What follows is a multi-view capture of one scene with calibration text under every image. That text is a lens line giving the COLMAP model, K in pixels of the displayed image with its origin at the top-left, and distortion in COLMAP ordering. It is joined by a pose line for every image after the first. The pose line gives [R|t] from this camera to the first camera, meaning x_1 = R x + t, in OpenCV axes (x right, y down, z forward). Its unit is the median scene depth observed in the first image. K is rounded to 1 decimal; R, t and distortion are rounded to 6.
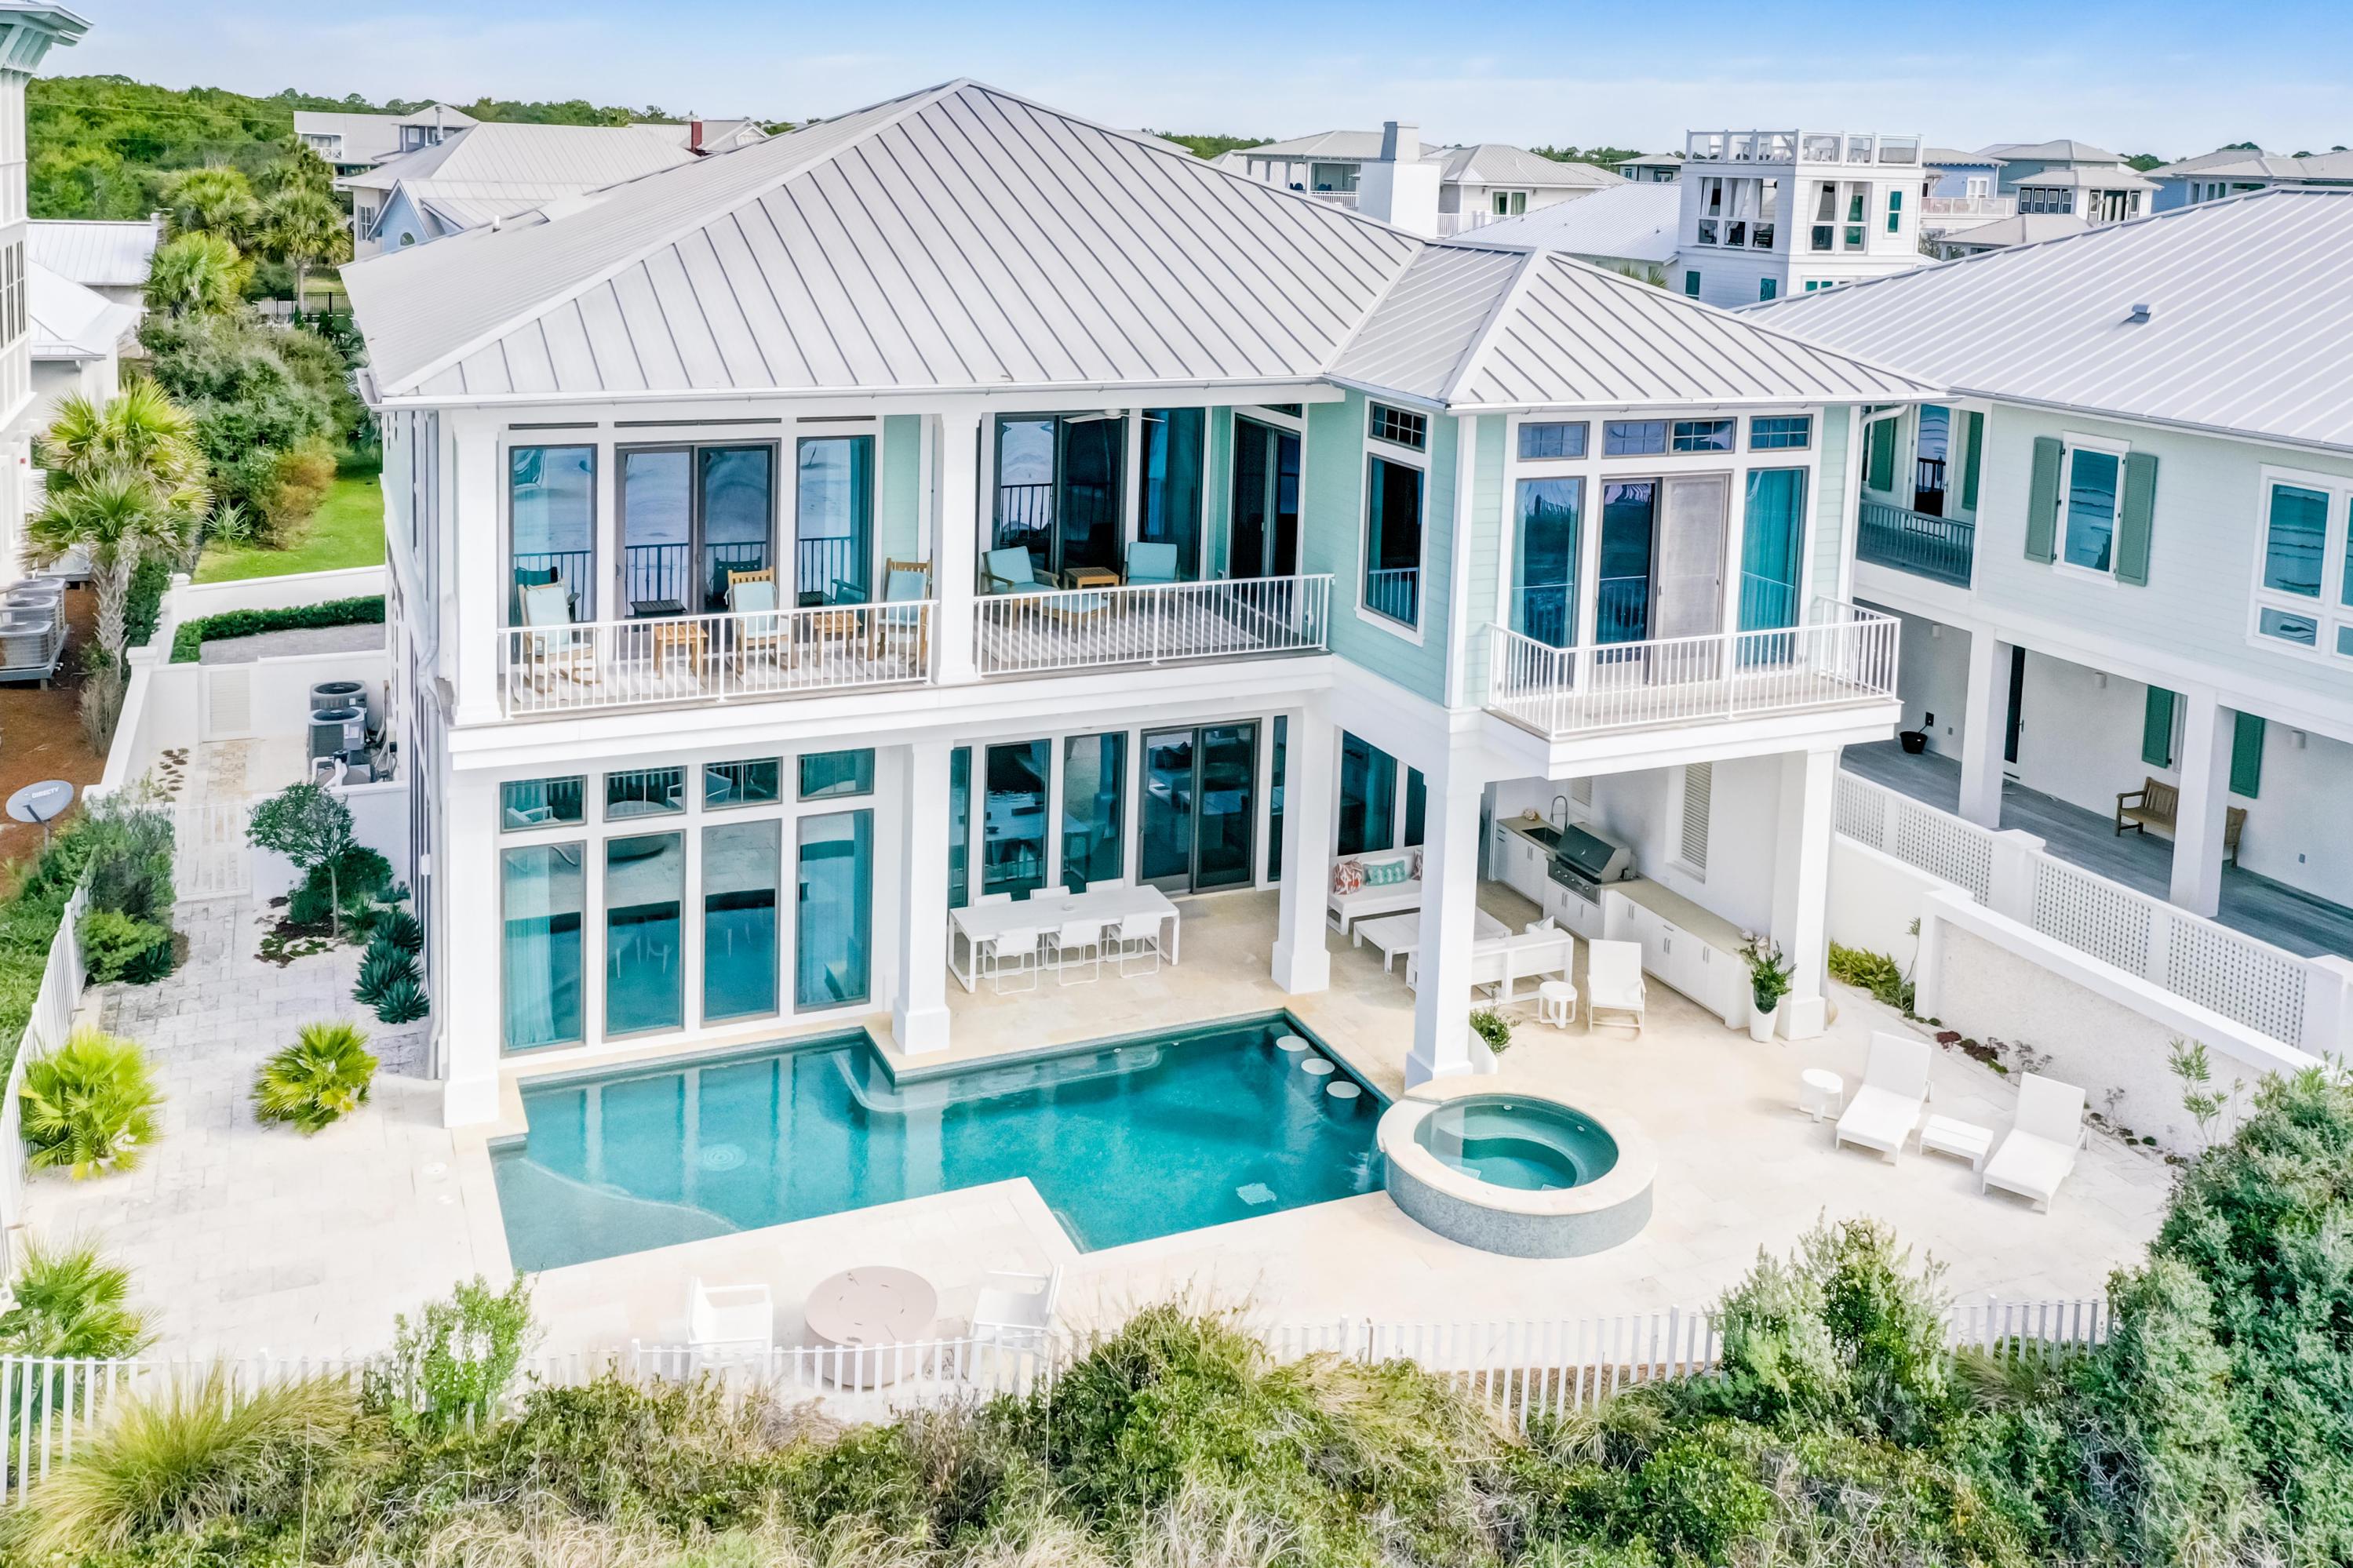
lens RADIAL K [[1925.1, 0, 1134.8], [0, 1925.1, 322.1], [0, 0, 1]] dist [0.000775, 0.012155]
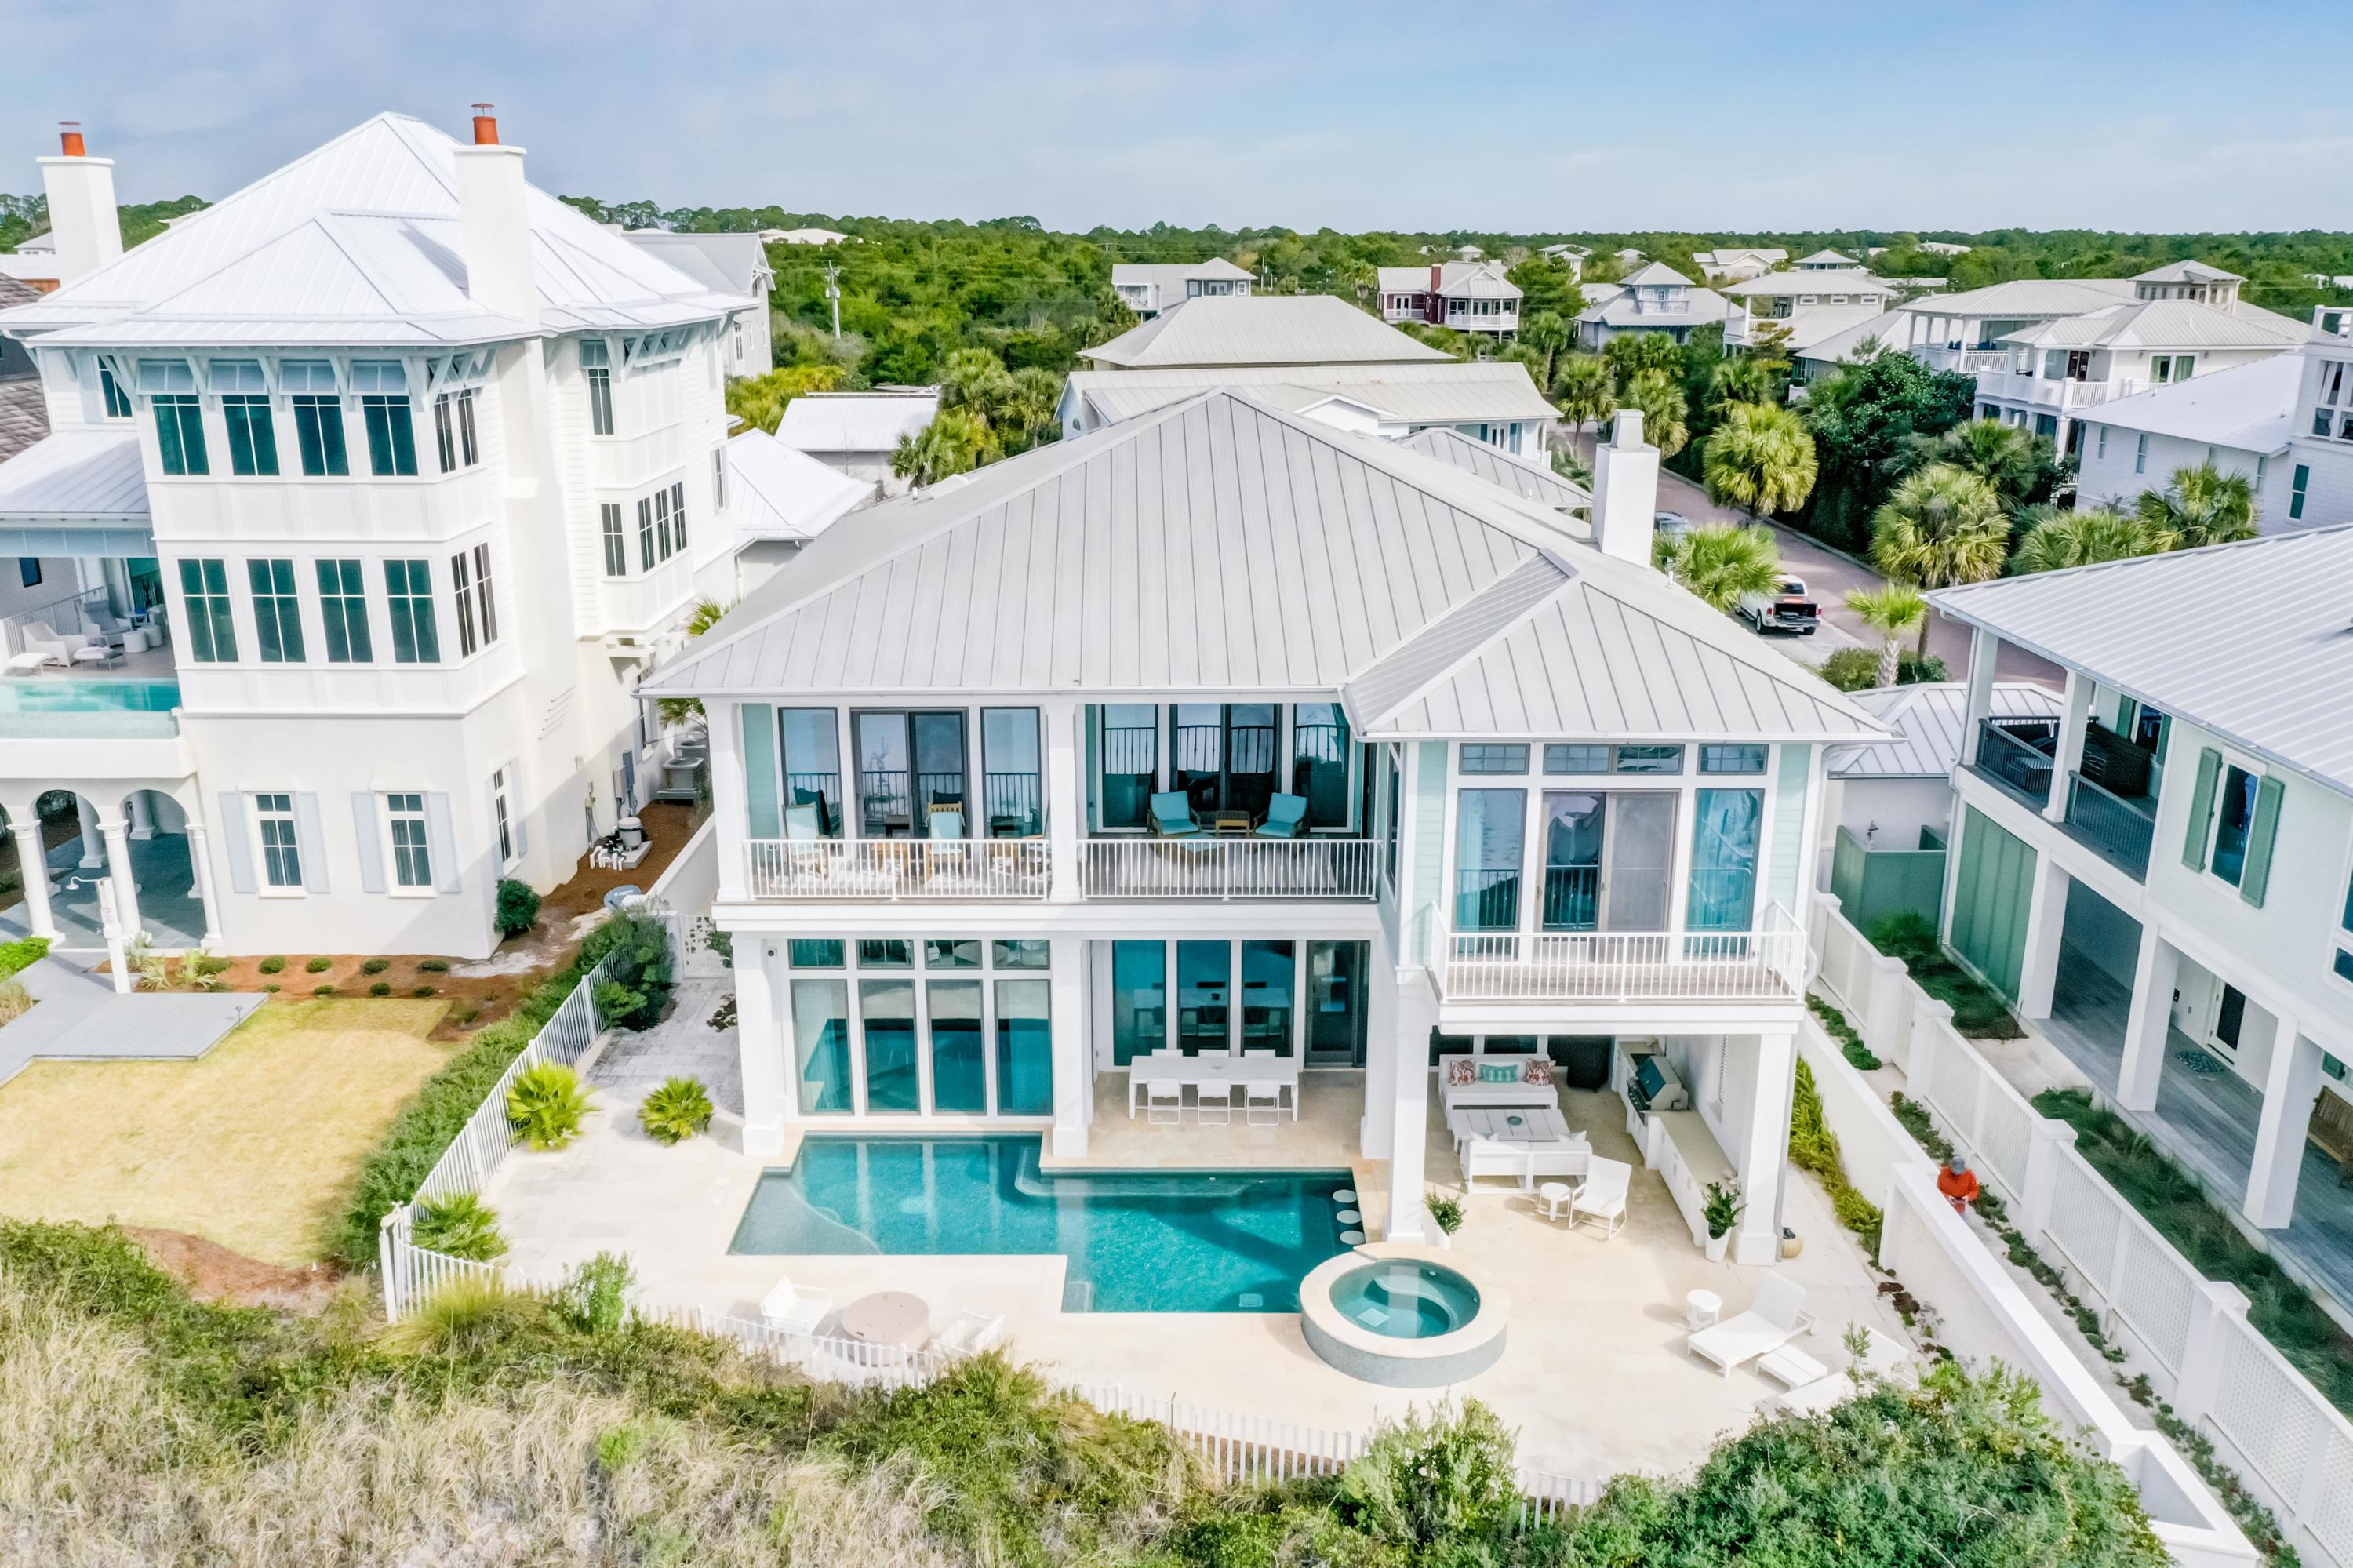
lens RADIAL K [[1837.6, 0, 1176.5], [0, 1837.6, 784.0], [0, 0, 1]] dist [0.001738, 0.004354]
pose [[0.910786, 0.077796, -0.405483, 0.468594], [0.002299, 0.981117, 0.193402, -0.133836], [0.412872, -0.177081, 0.893409, -0.090922]]
